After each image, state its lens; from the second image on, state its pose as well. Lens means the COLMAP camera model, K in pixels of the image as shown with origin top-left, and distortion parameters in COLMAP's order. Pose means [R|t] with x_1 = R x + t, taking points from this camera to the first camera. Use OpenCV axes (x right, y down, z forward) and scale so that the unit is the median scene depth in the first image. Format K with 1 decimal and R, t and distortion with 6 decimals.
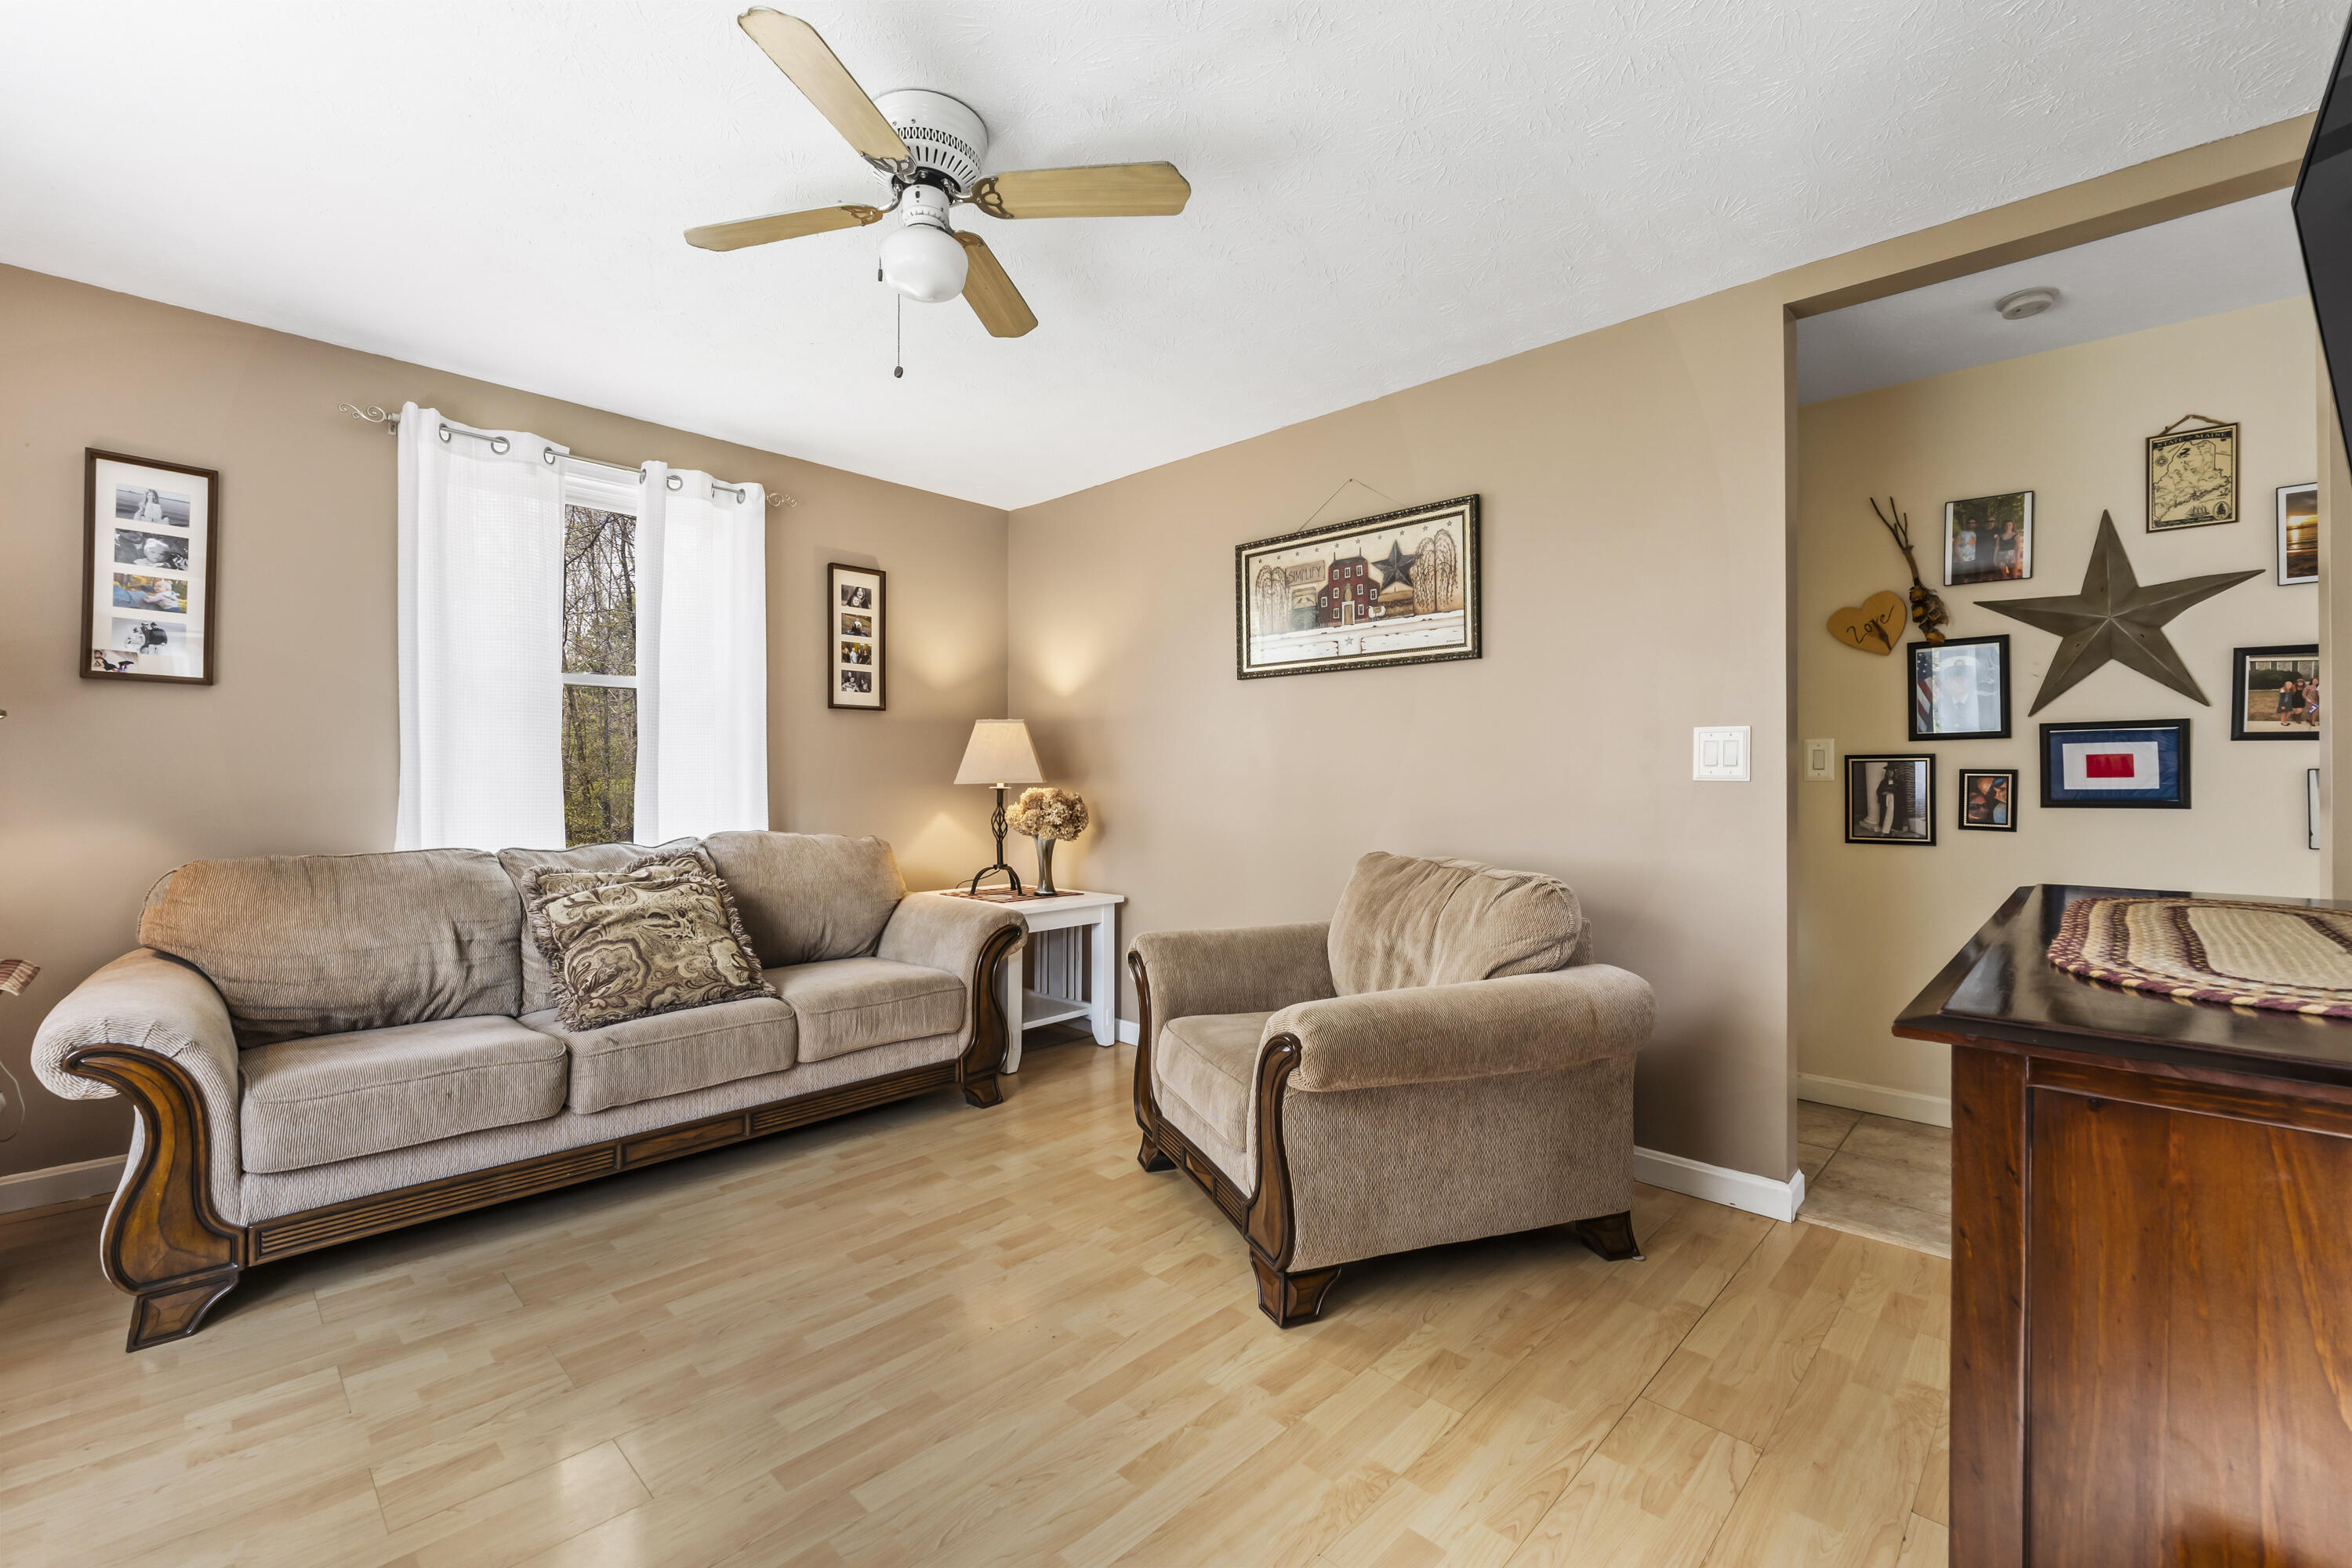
lens RADIAL K [[983.0, 0, 1161.4], [0, 983.0, 779.1], [0, 0, 1]] dist [-0.001628, -0.000370]
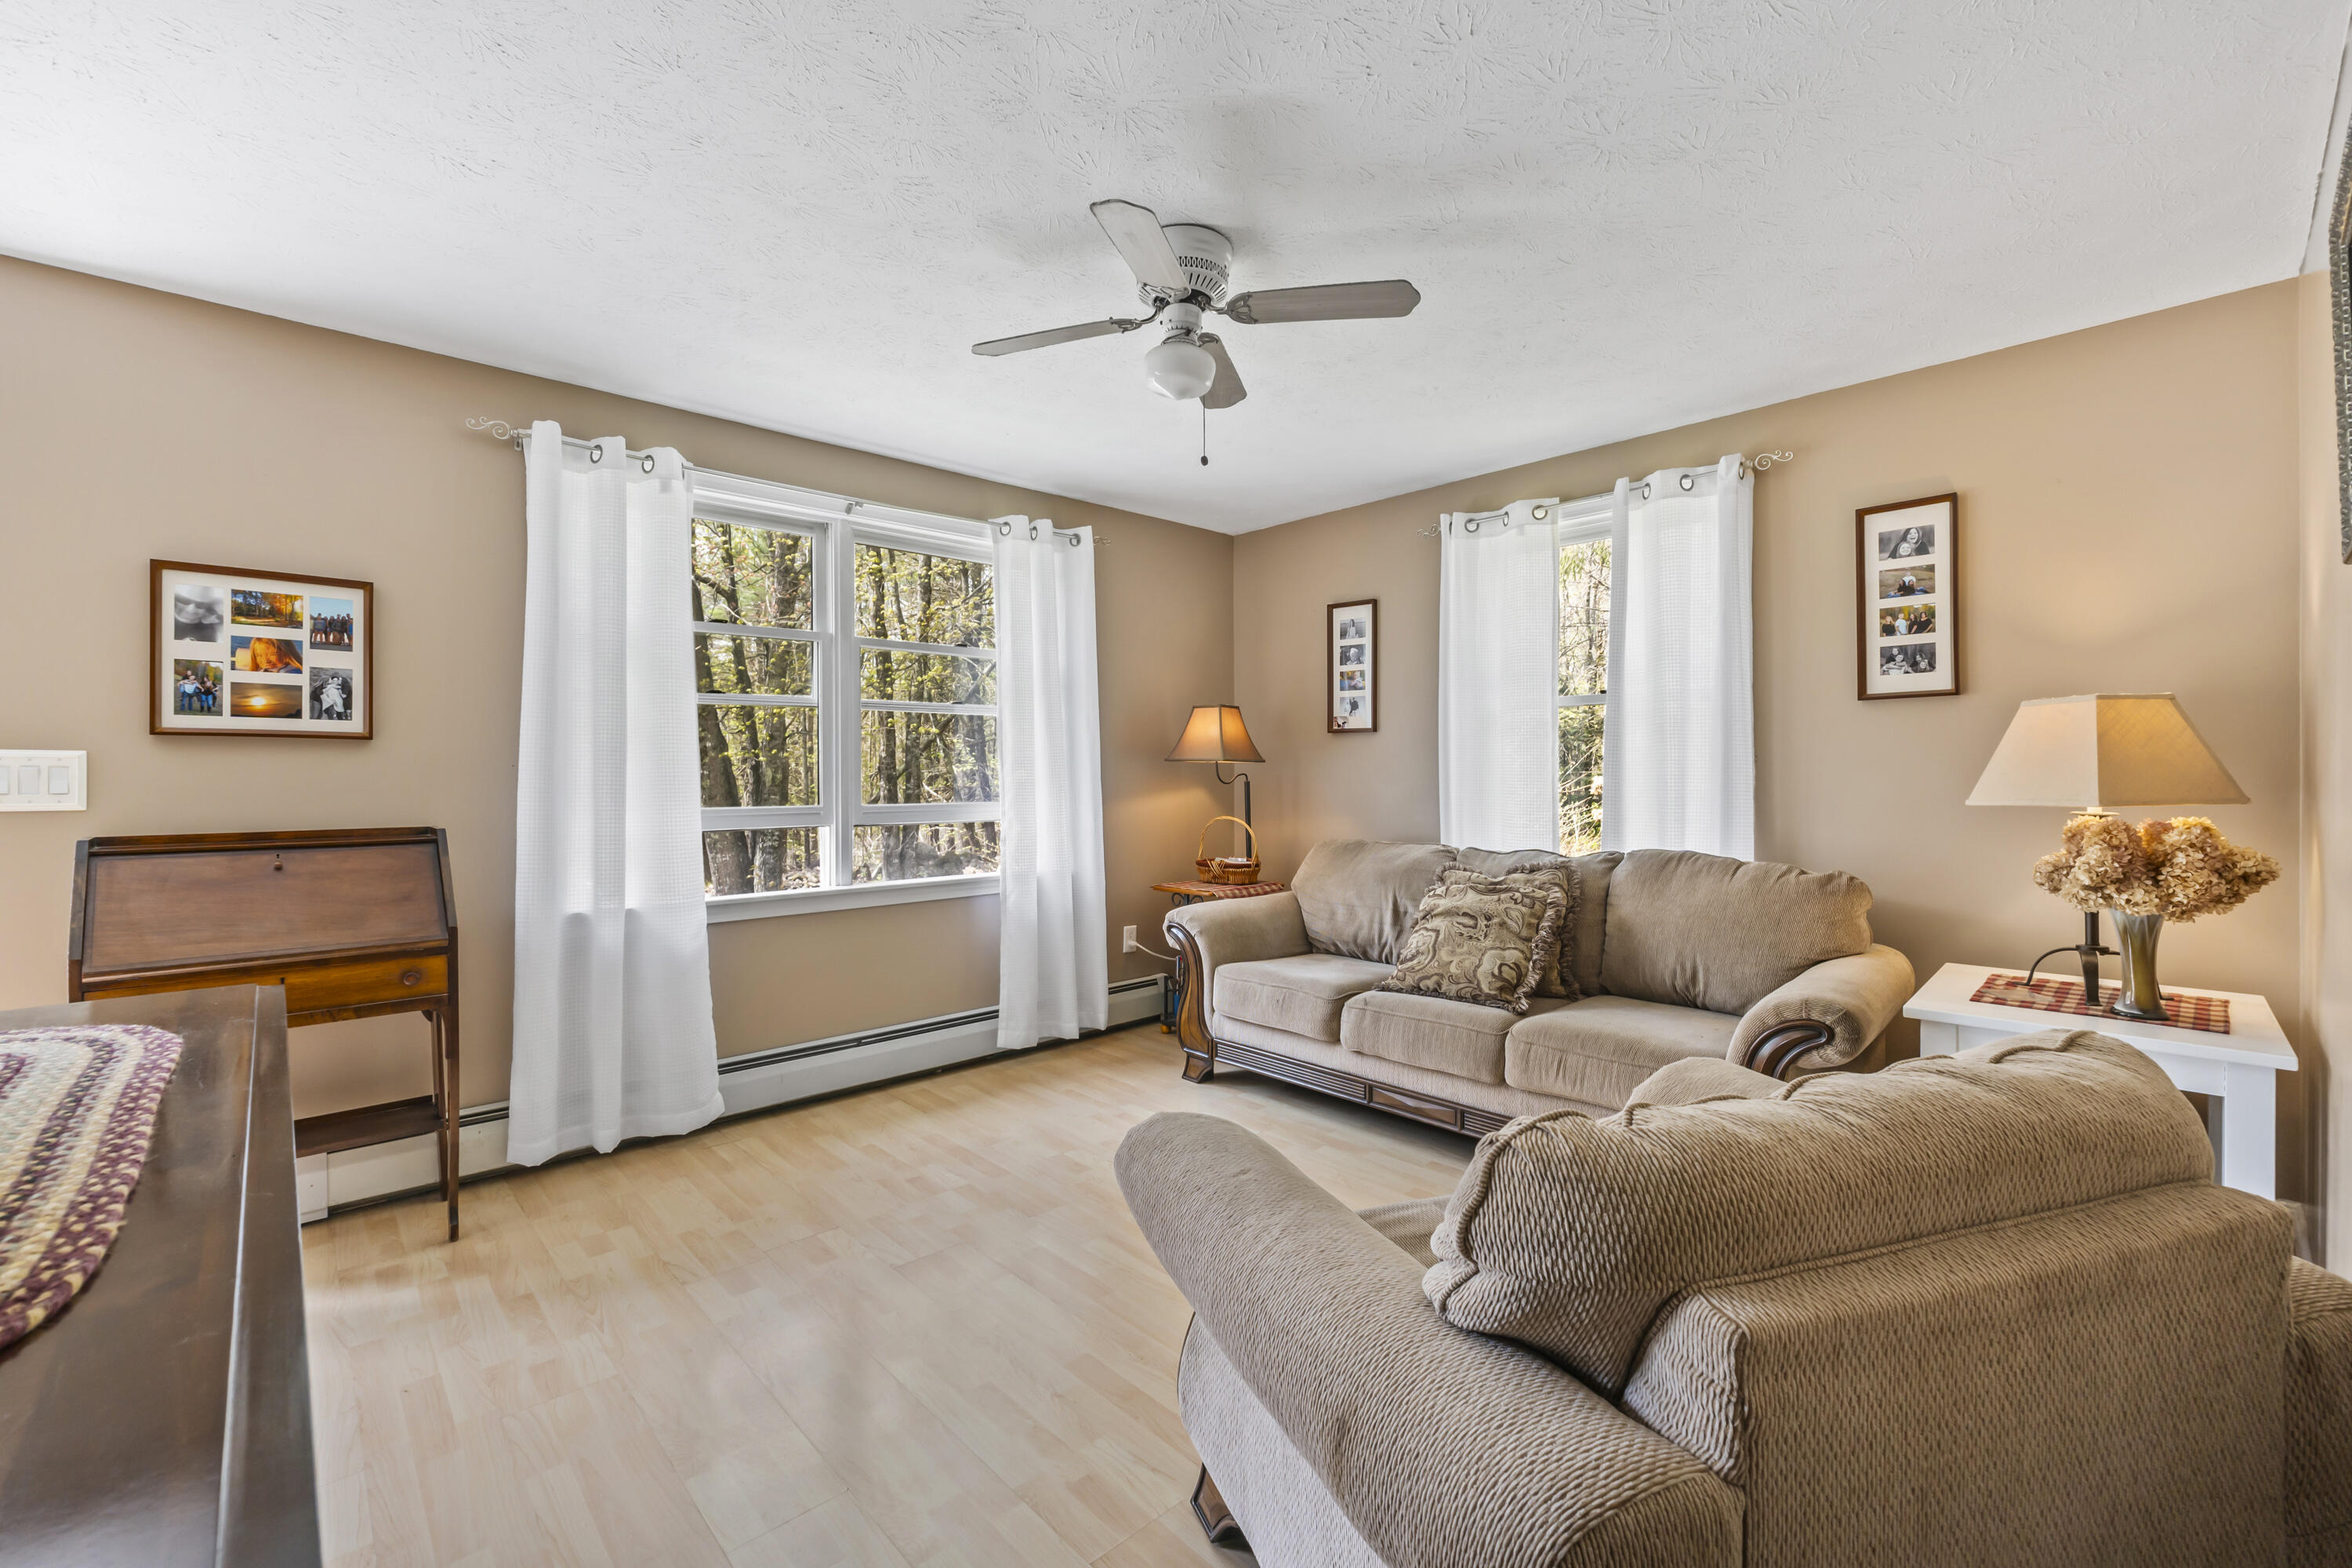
lens RADIAL K [[983.0, 0, 1161.4], [0, 983.0, 779.1], [0, 0, 1]] dist [-0.001628, -0.000370]
pose [[-0.052781, 0.003108, -0.998601, 0.636608], [0.005689, 0.999980, 0.002811, -0.023579], [0.998590, -0.005533, -0.052798, 0.705670]]
